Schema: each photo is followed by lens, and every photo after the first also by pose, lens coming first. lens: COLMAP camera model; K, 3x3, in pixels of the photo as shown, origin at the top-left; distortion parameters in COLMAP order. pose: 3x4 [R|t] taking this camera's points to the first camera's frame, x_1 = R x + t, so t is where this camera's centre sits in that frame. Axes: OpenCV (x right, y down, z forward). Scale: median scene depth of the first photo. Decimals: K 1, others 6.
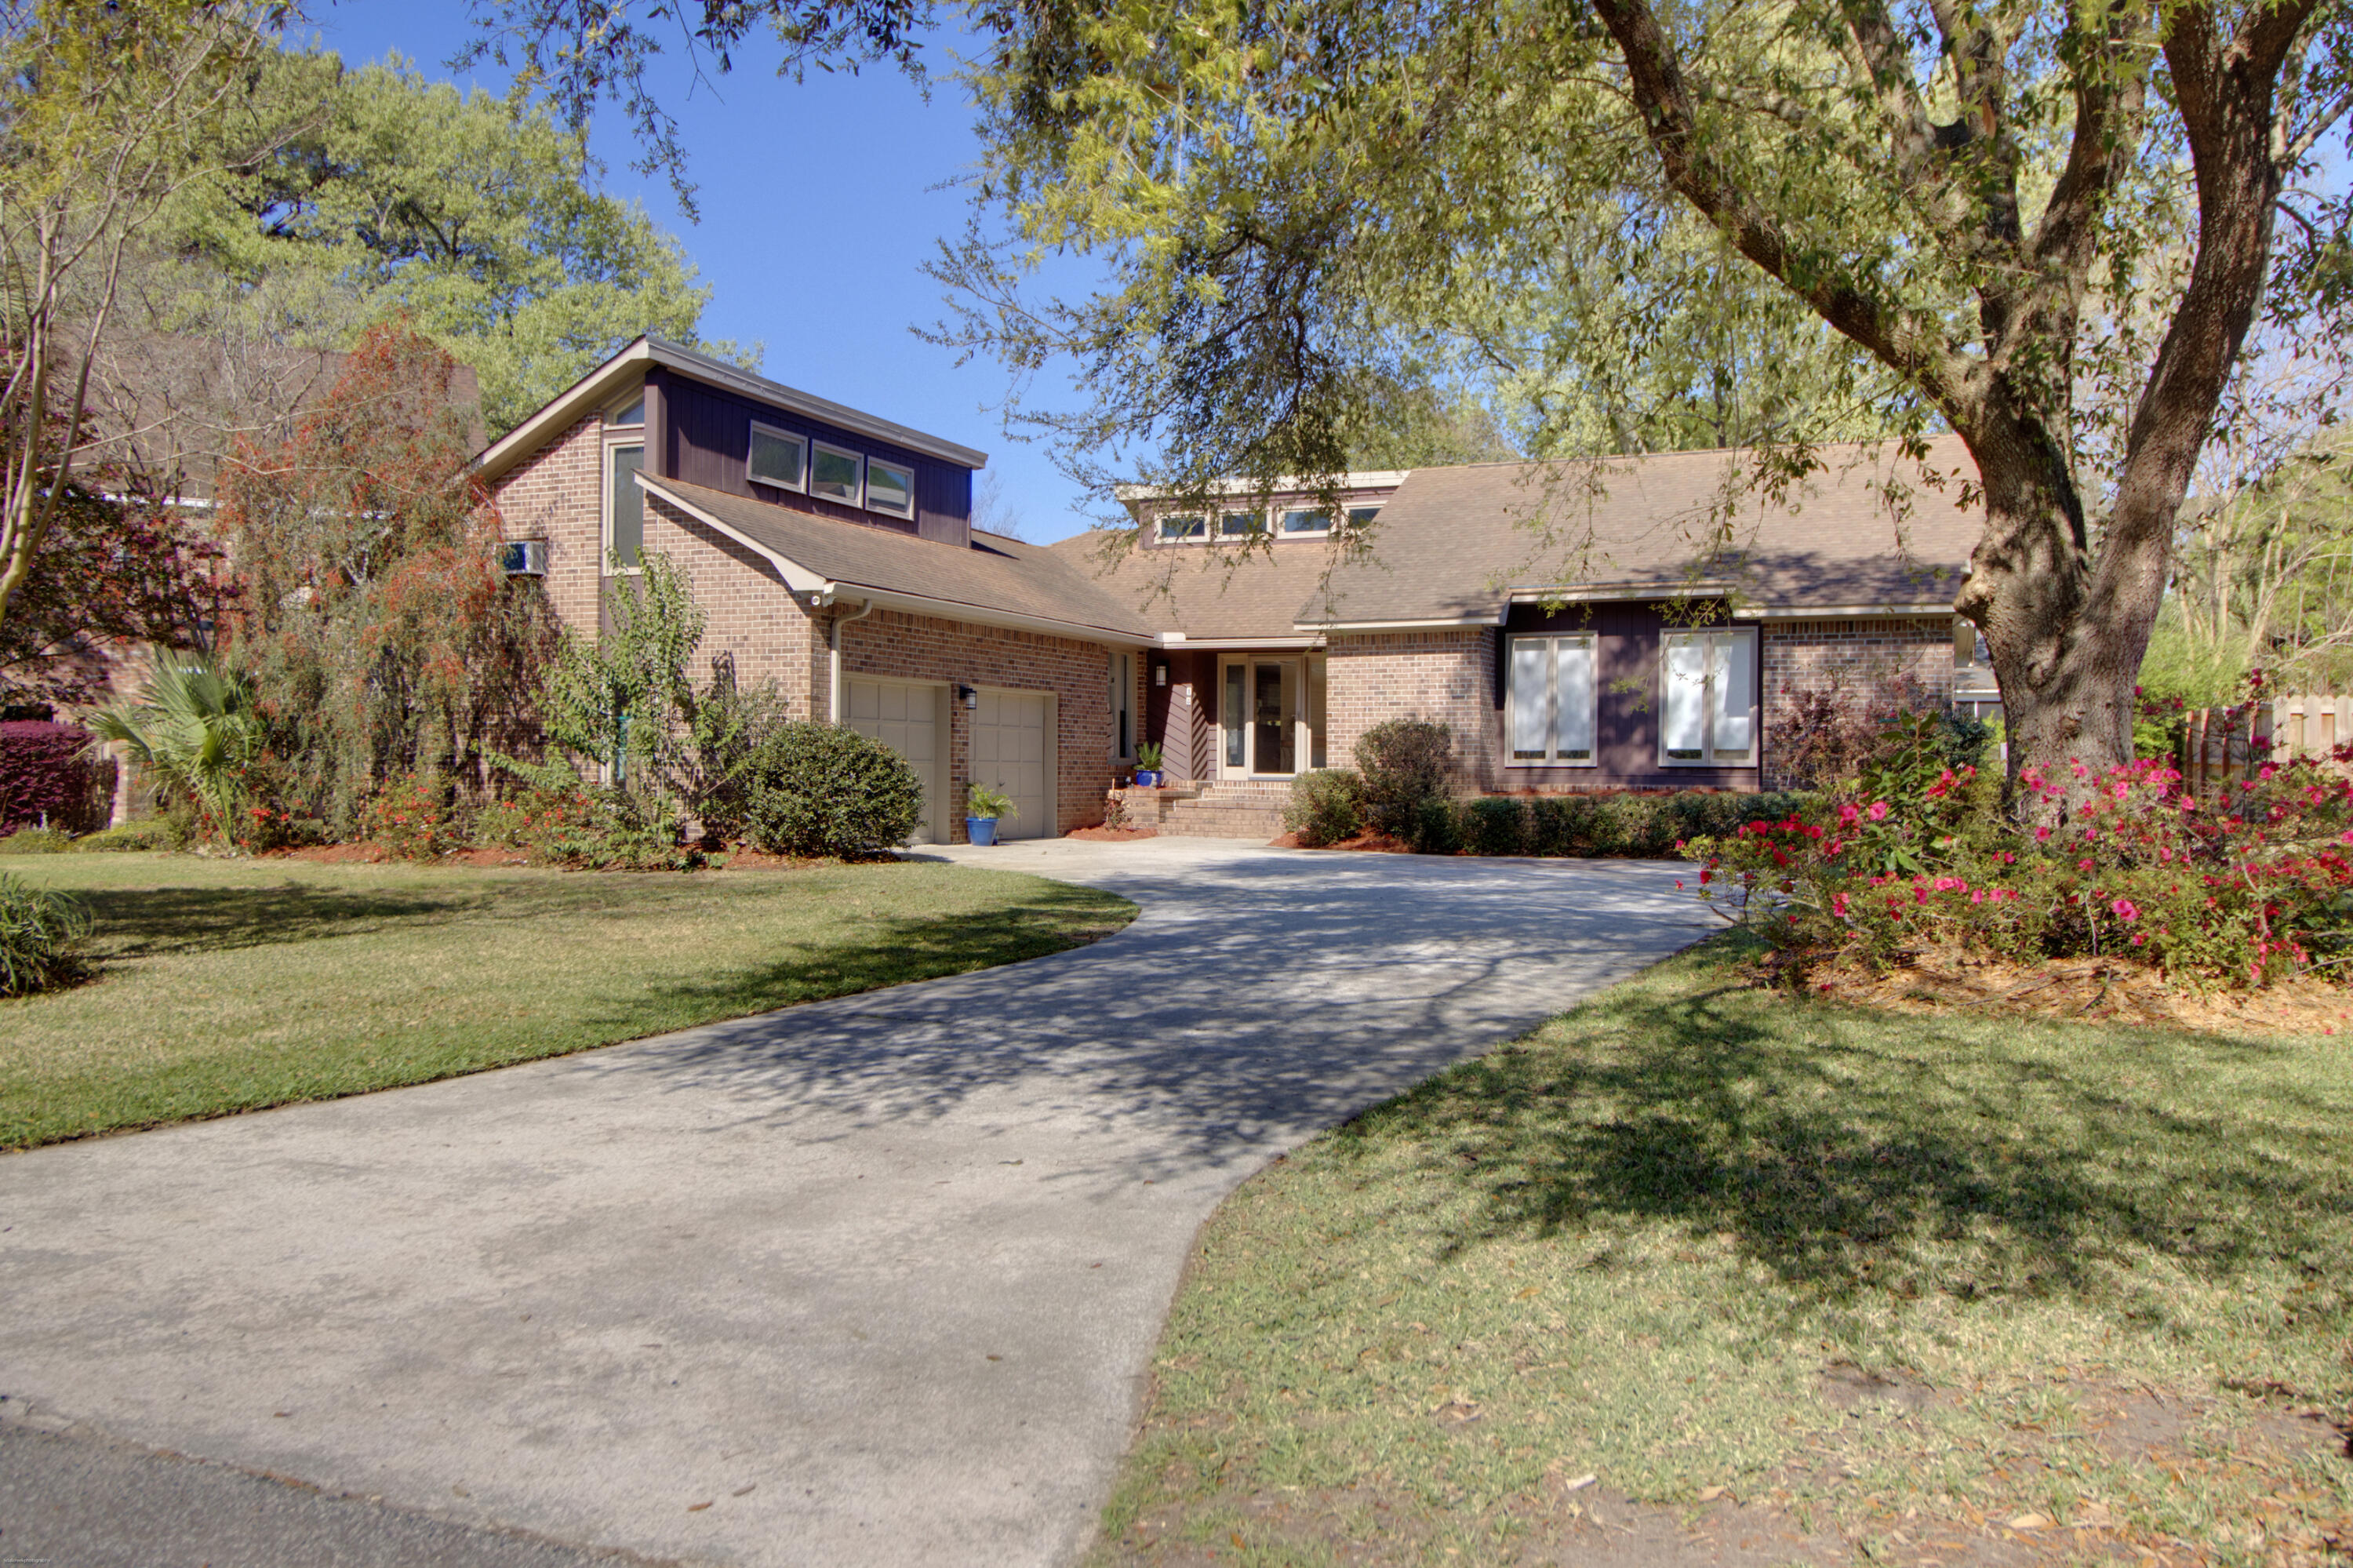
lens RADIAL K [[1864.9, 0, 1176.5], [0, 1864.9, 784.0], [0, 0, 1]] dist [0.067507, -0.000315]
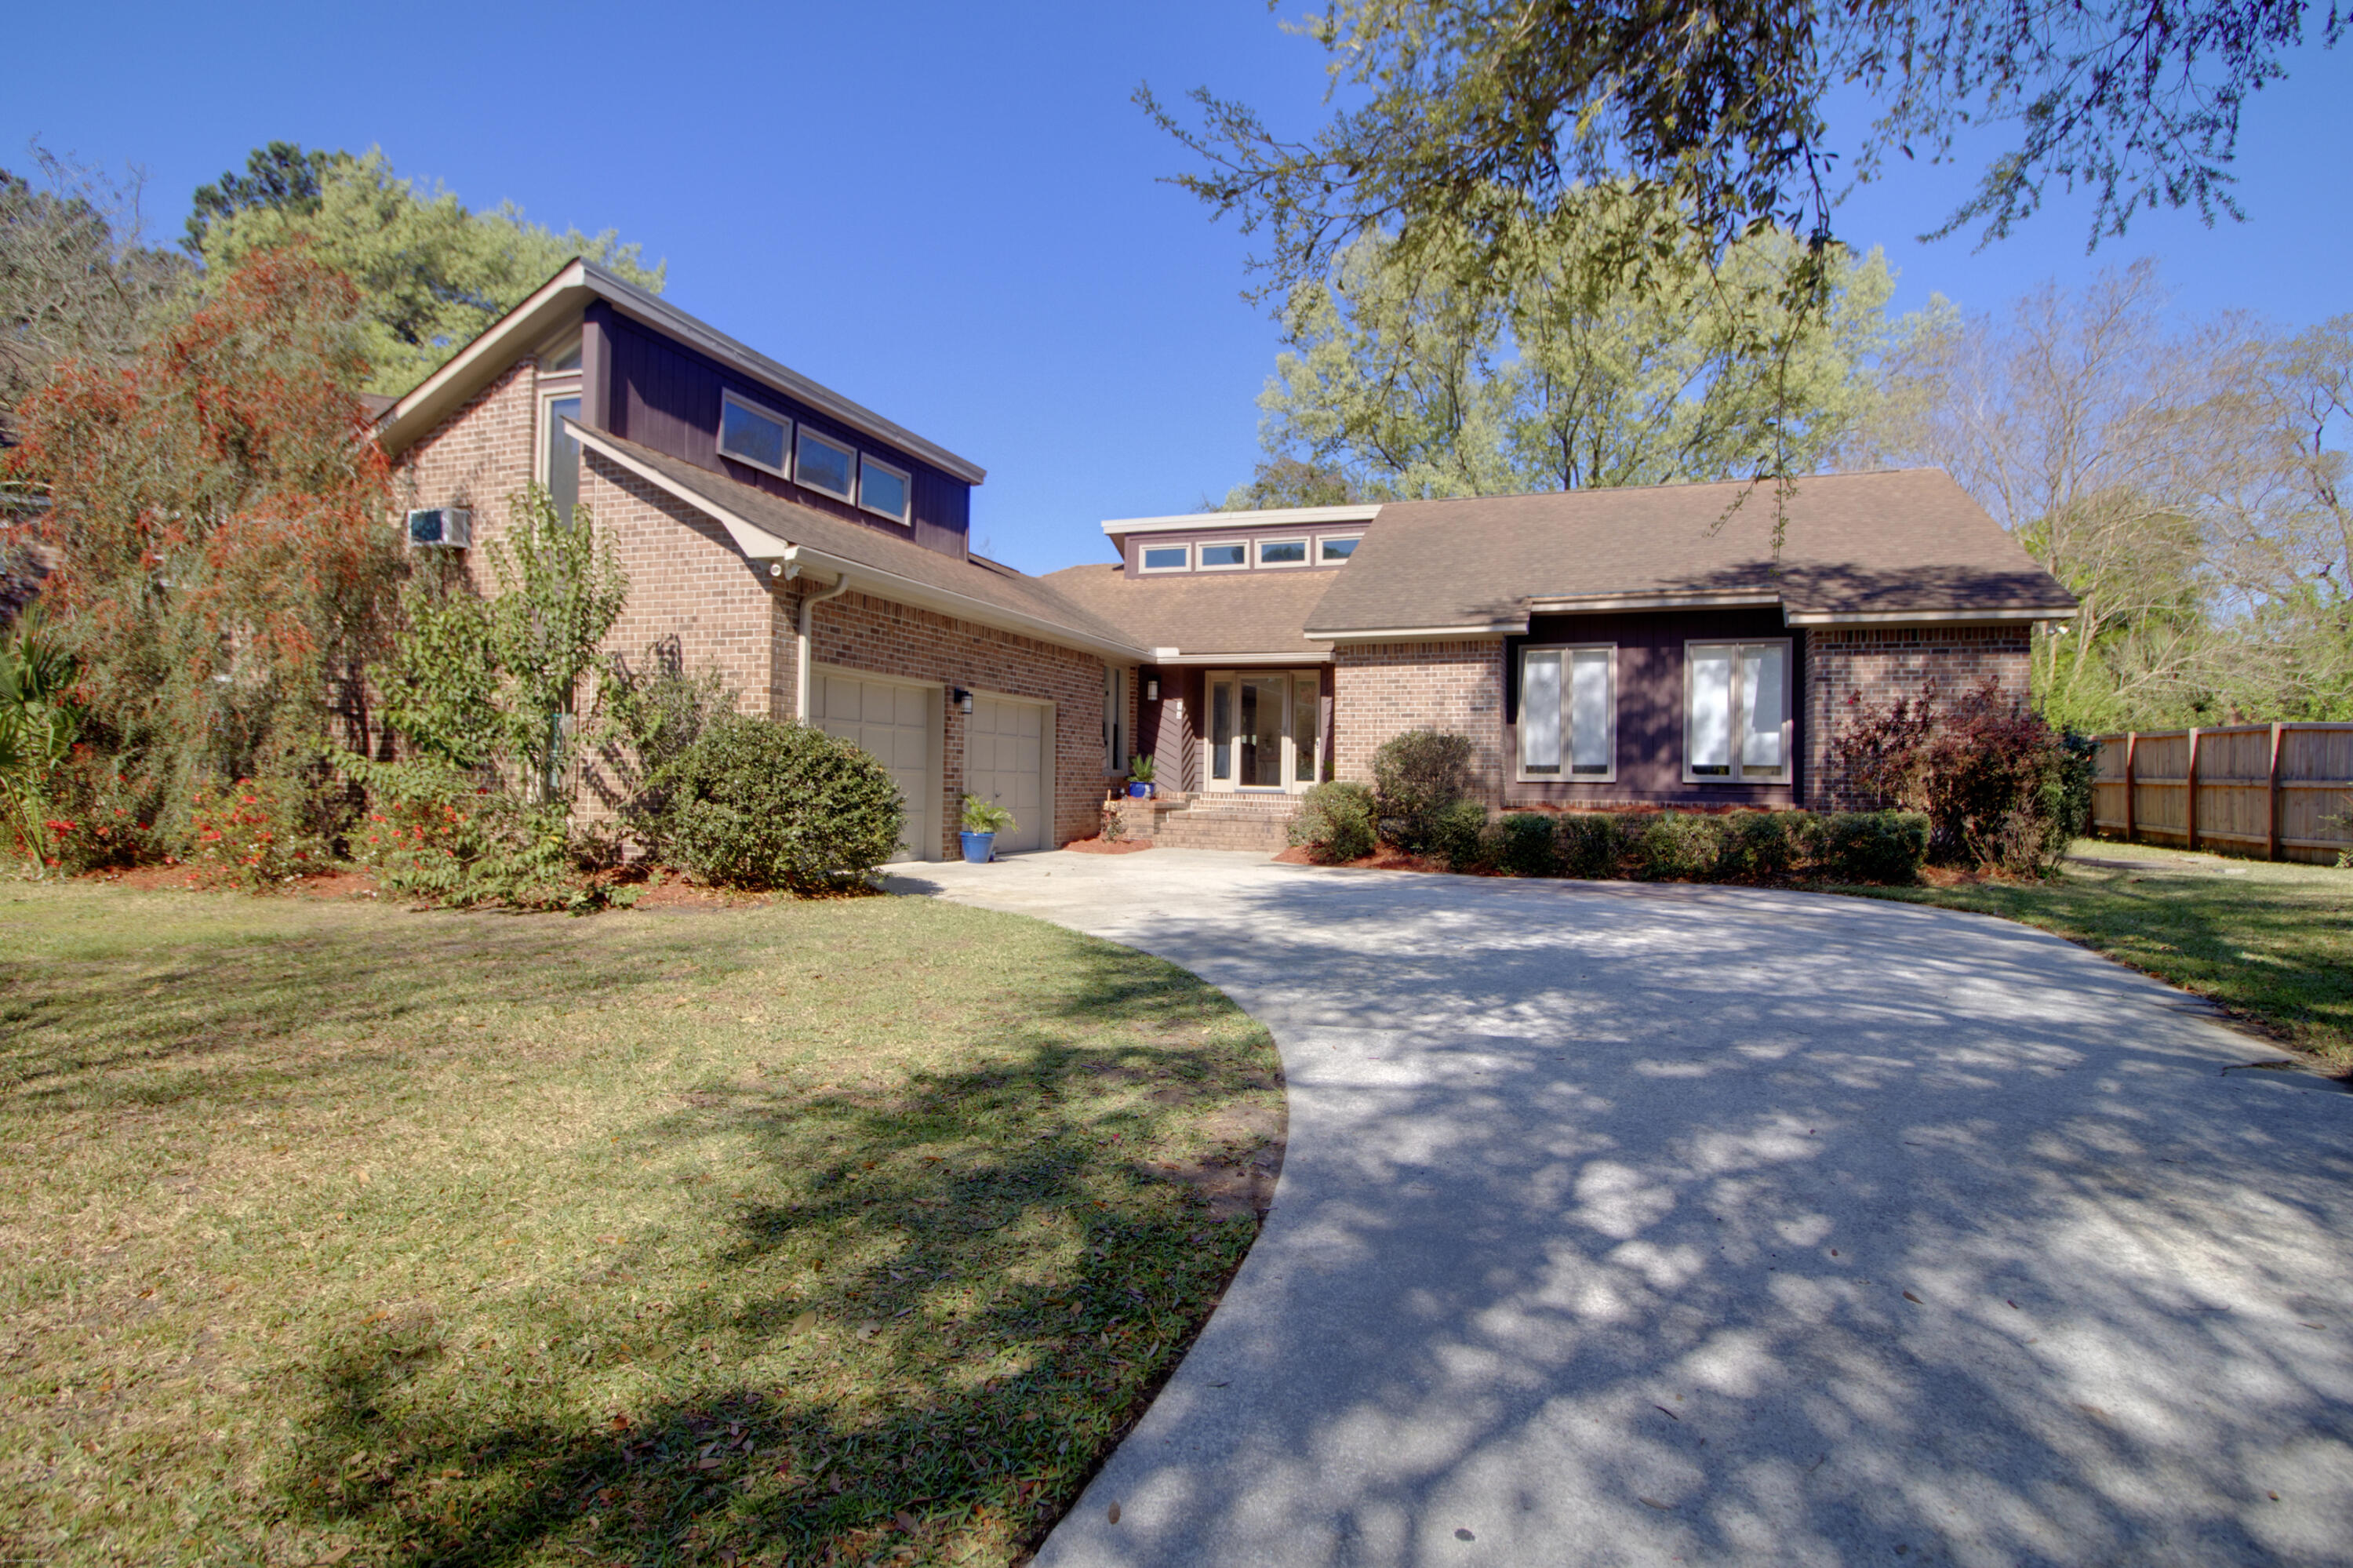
lens RADIAL K [[1163.0, 0, 1176.5], [0, 1163.0, 784.0], [0, 0, 1]] dist [-0.000103, 0.000069]
pose [[0.997639, 0.009067, 0.068077, -0.045872], [-0.008666, 0.999943, -0.006188, -0.002888], [-0.068130, 0.005584, 0.997661, 0.424179]]
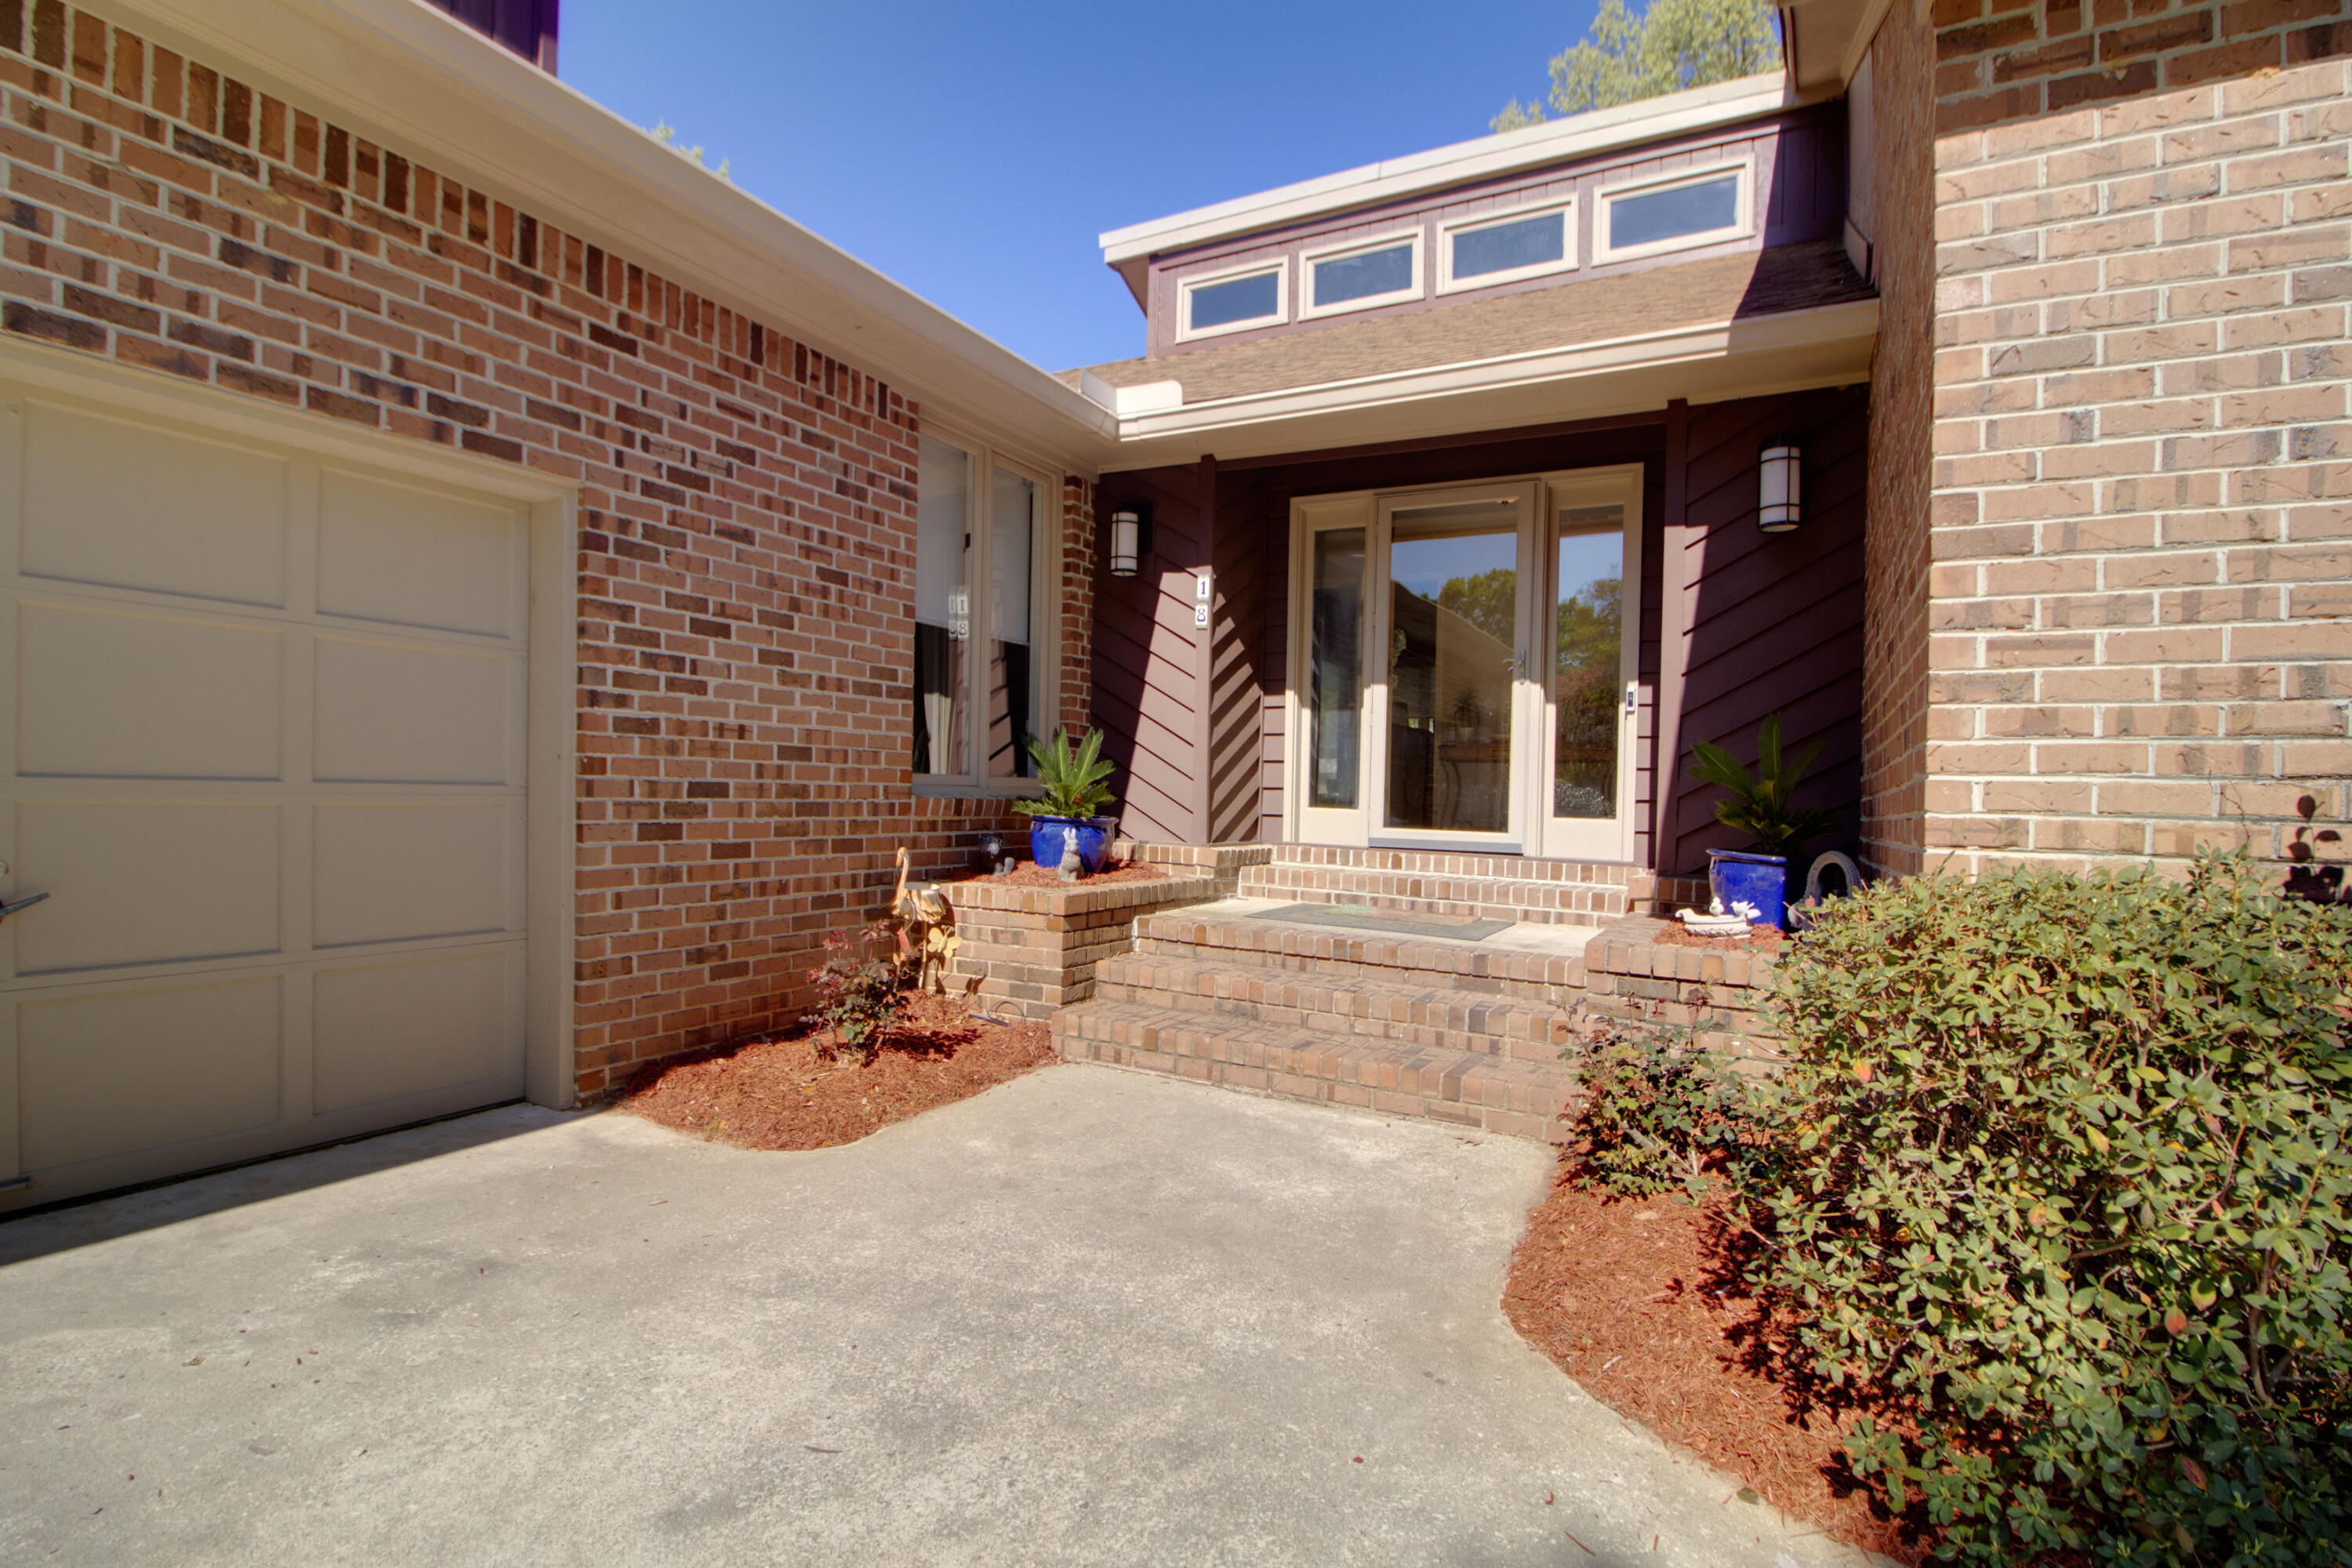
lens RADIAL K [[1065.6, 0, 1246.0], [0, 1065.6, 791.6], [0, 0, 1]] dist [-0.041366, -0.000249]
pose [[0.998937, 0.024359, -0.039140, 0.027519], [-0.024507, 0.999694, -0.003312, -0.013893], [0.039047, 0.004268, 0.999228, 0.955887]]
